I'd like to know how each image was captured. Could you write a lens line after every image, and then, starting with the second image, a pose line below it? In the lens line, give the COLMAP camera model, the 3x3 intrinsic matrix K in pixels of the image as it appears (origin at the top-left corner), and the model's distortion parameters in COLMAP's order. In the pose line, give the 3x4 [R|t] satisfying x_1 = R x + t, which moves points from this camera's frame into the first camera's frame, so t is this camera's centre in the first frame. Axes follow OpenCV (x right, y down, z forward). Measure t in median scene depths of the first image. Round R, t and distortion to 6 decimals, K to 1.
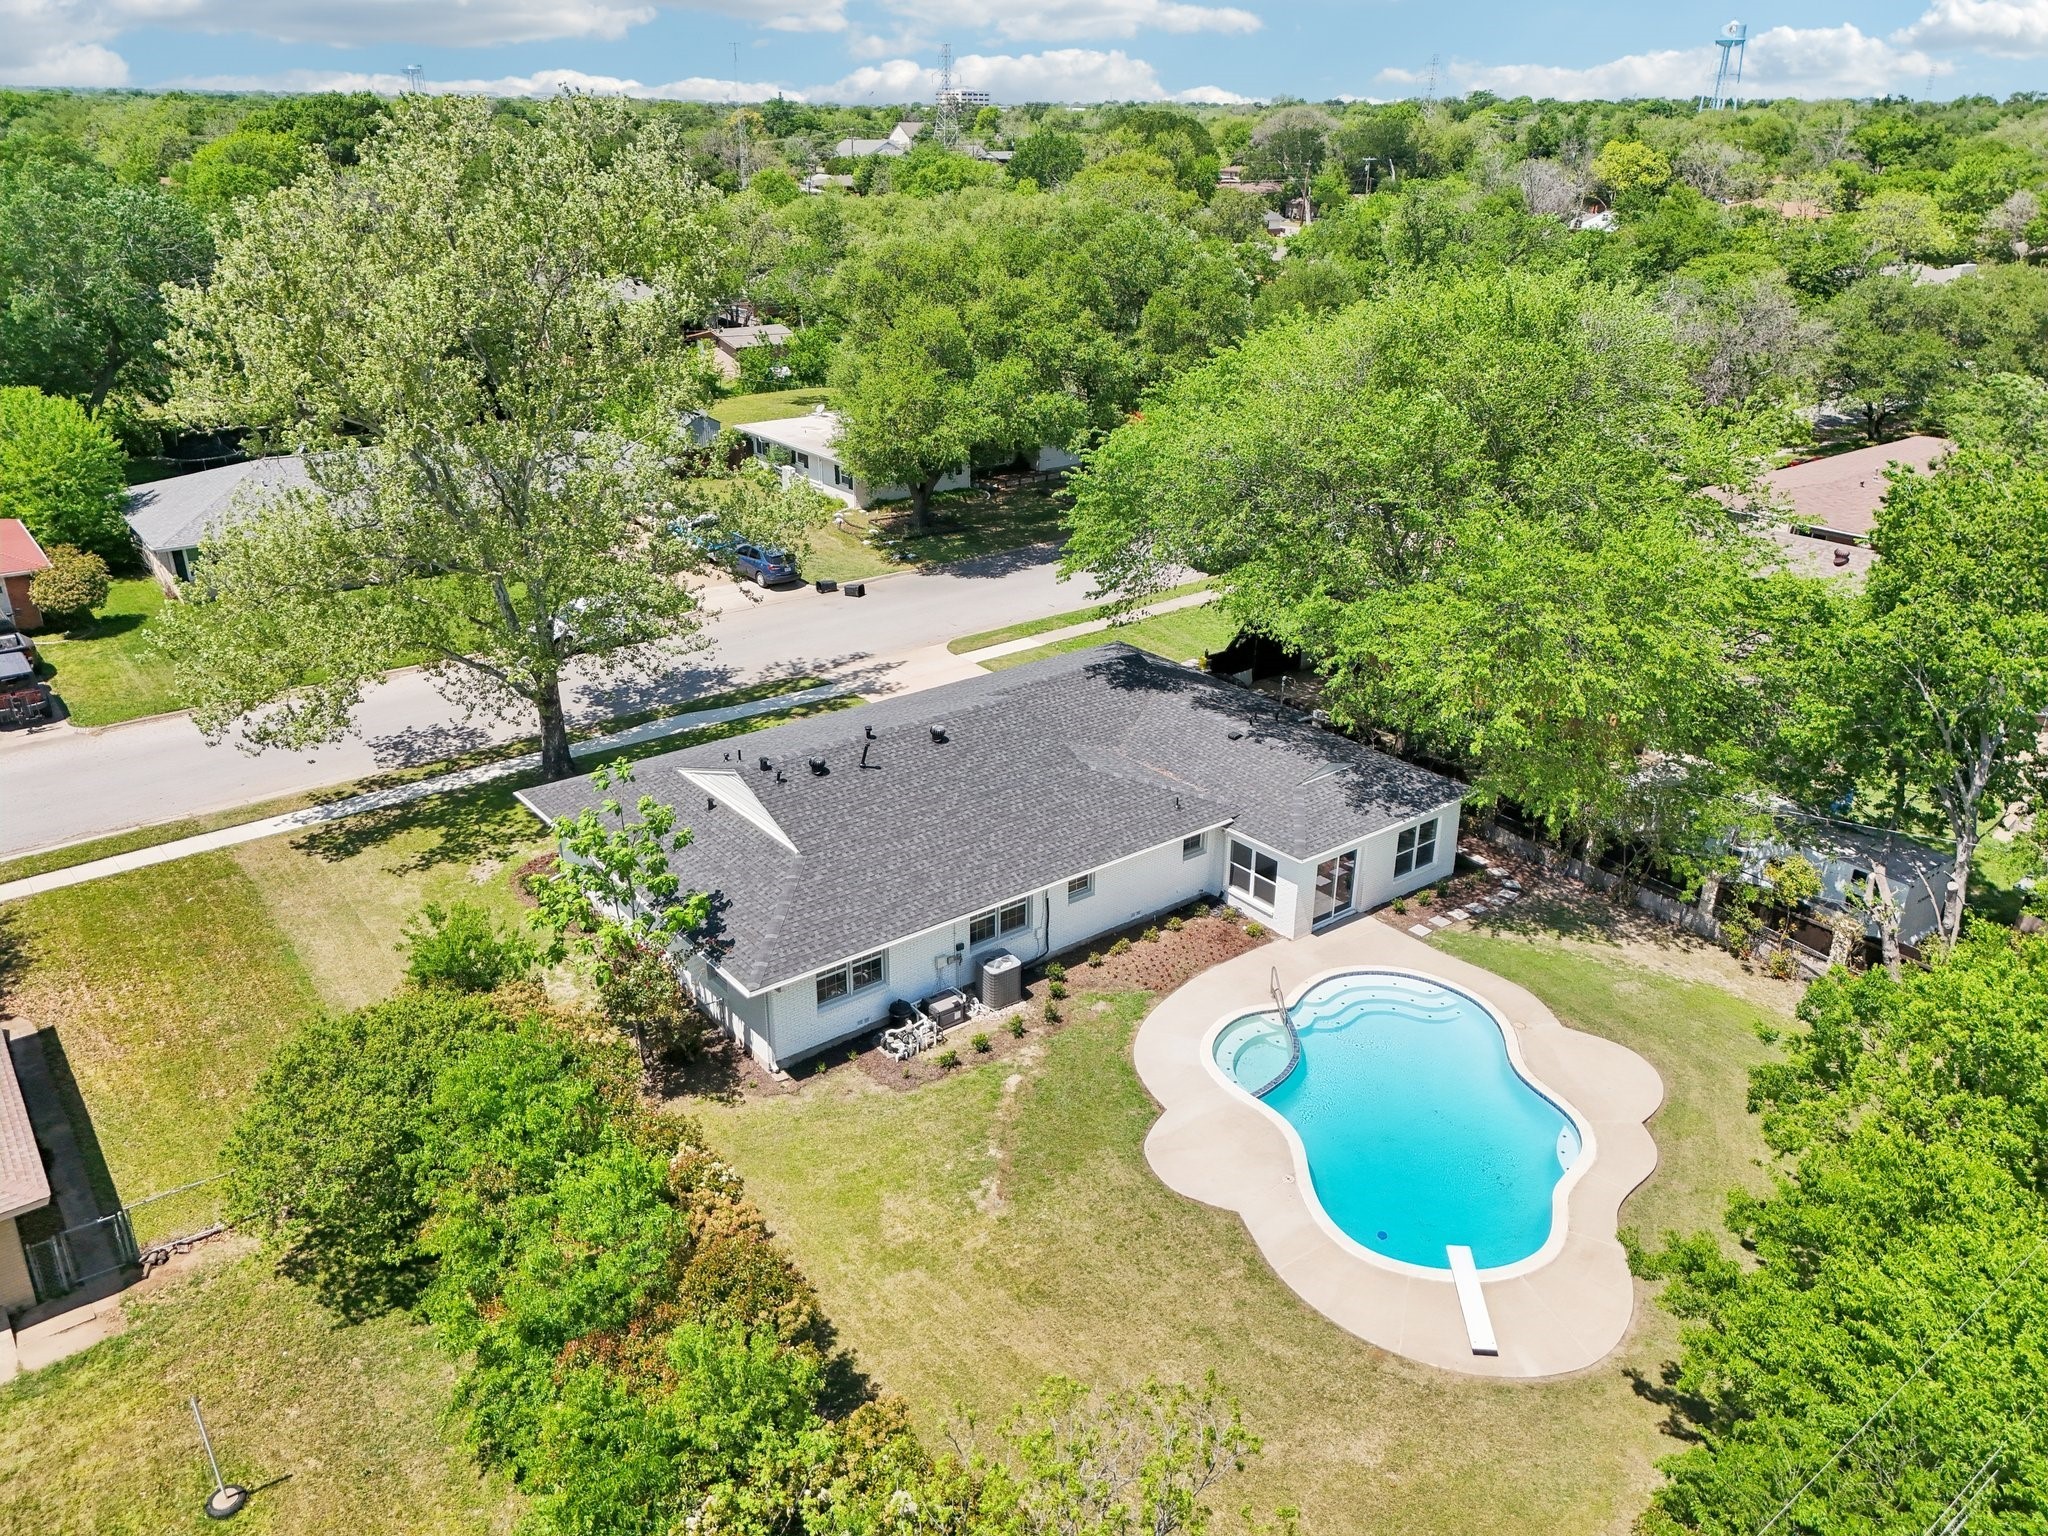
lens RADIAL K [[1490.8, 0, 1023.0], [0, 1490.8, 654.5], [0, 0, 1]] dist [0.010370, -0.006036]
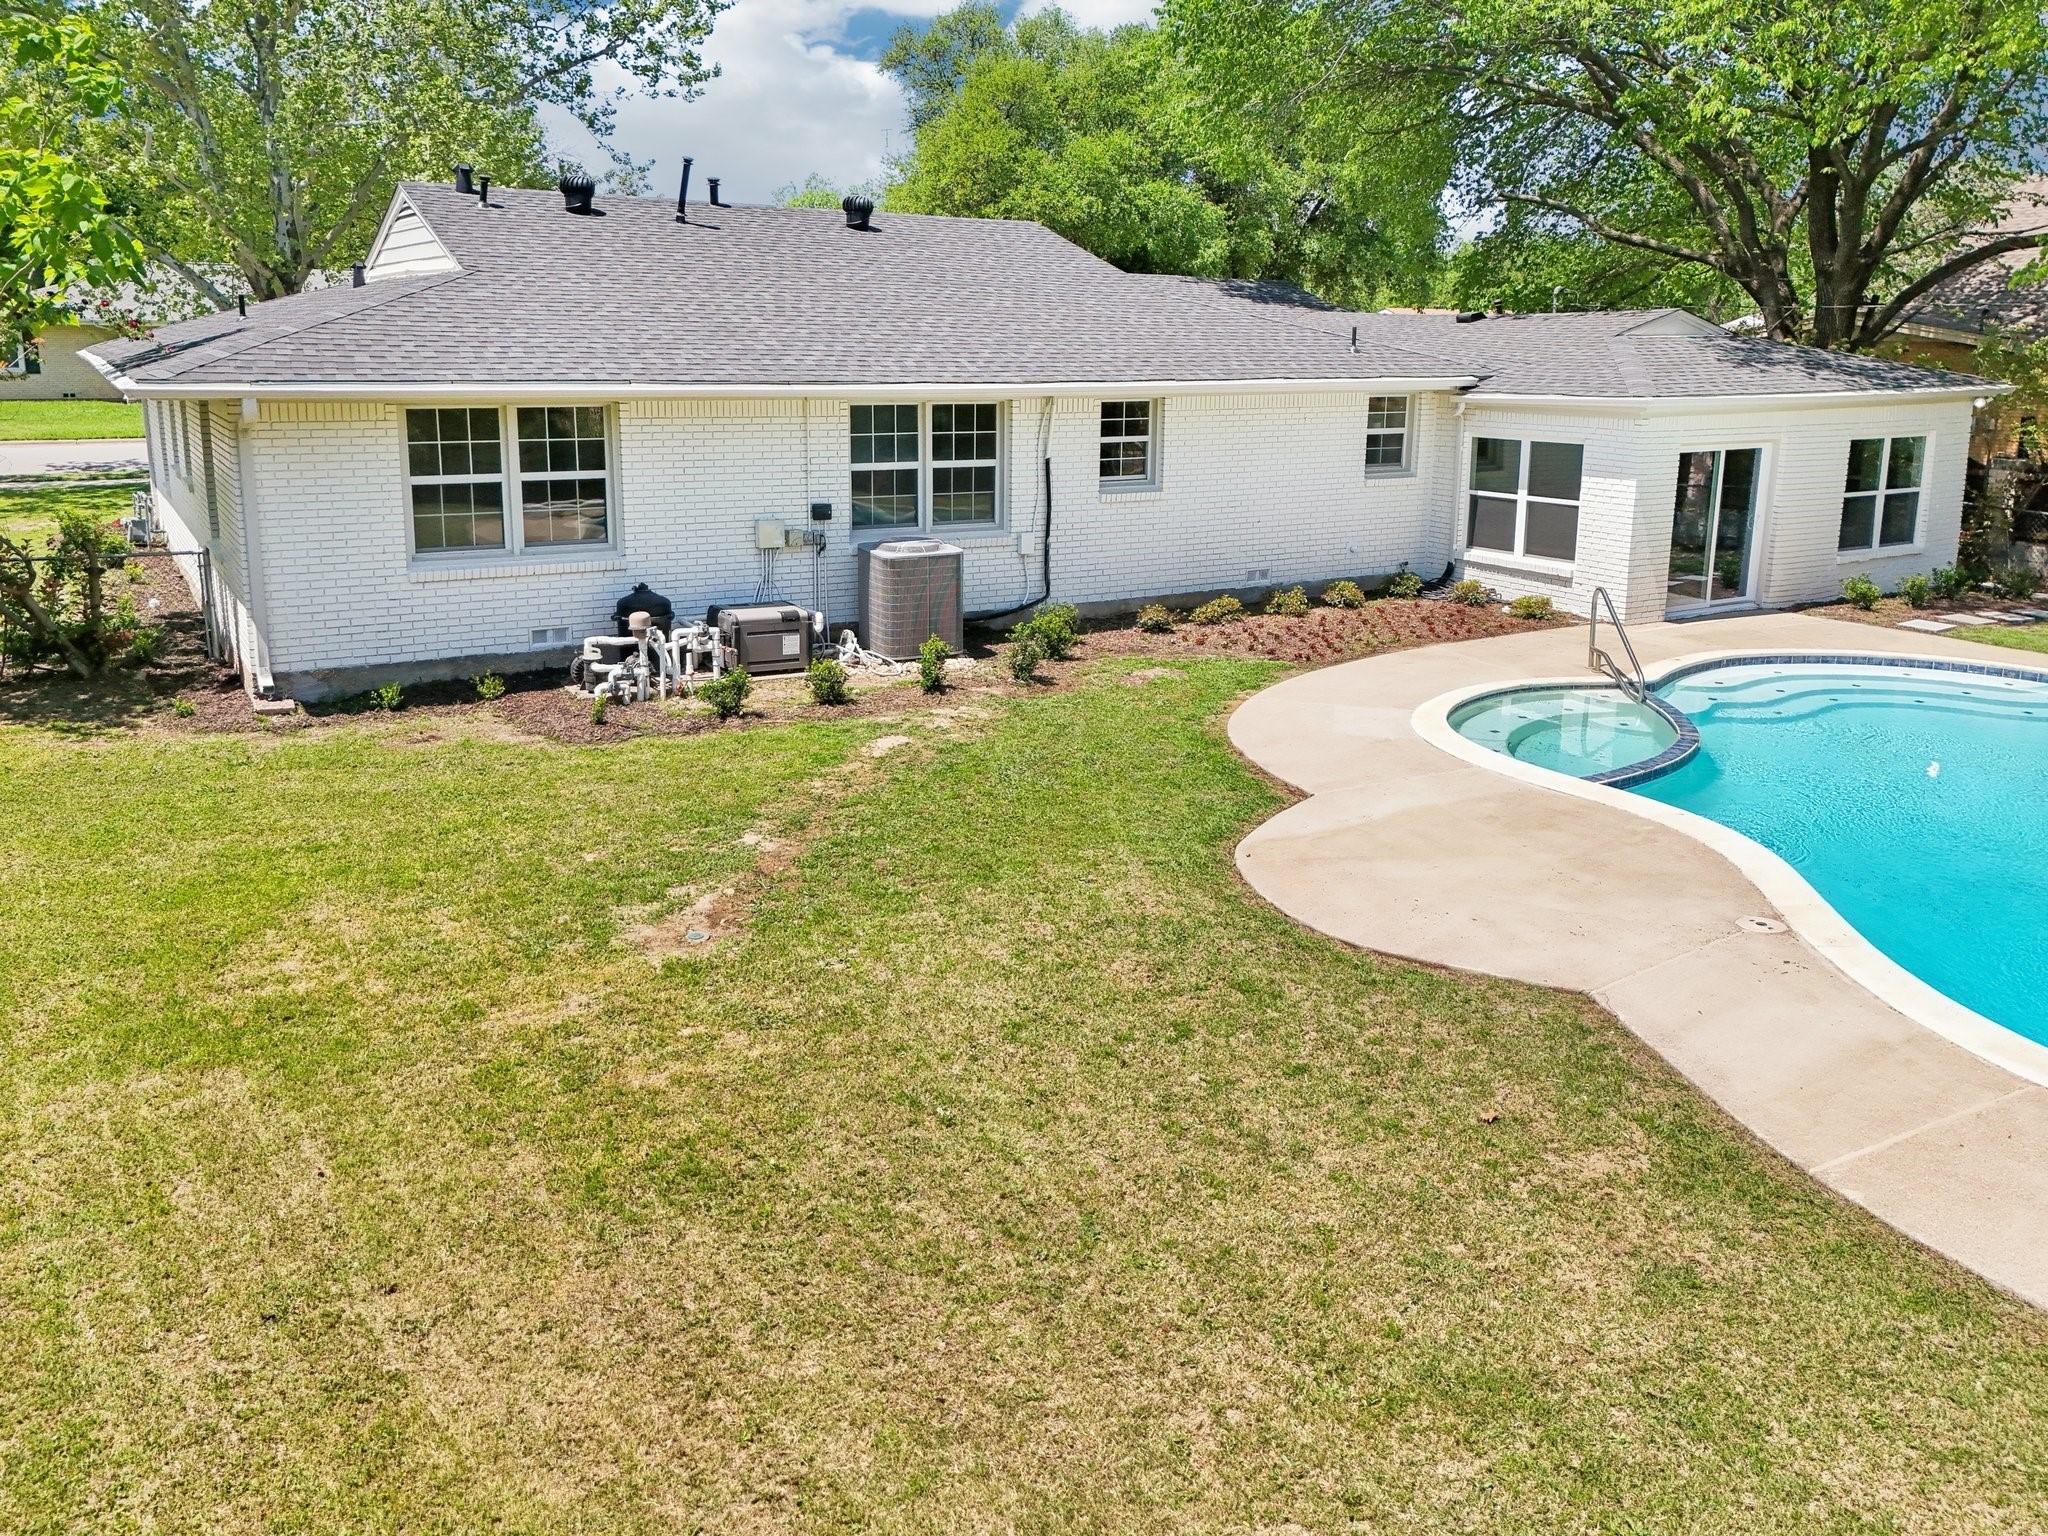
lens RADIAL K [[1490.8, 0, 1023.0], [0, 1490.8, 654.5], [0, 0, 1]] dist [0.010370, -0.006036]
pose [[0.992919, 0.022406, -0.116659, 0.062439], [-0.040015, 0.987743, -0.150871, 0.291345], [0.111848, 0.154471, 0.981646, 0.592598]]
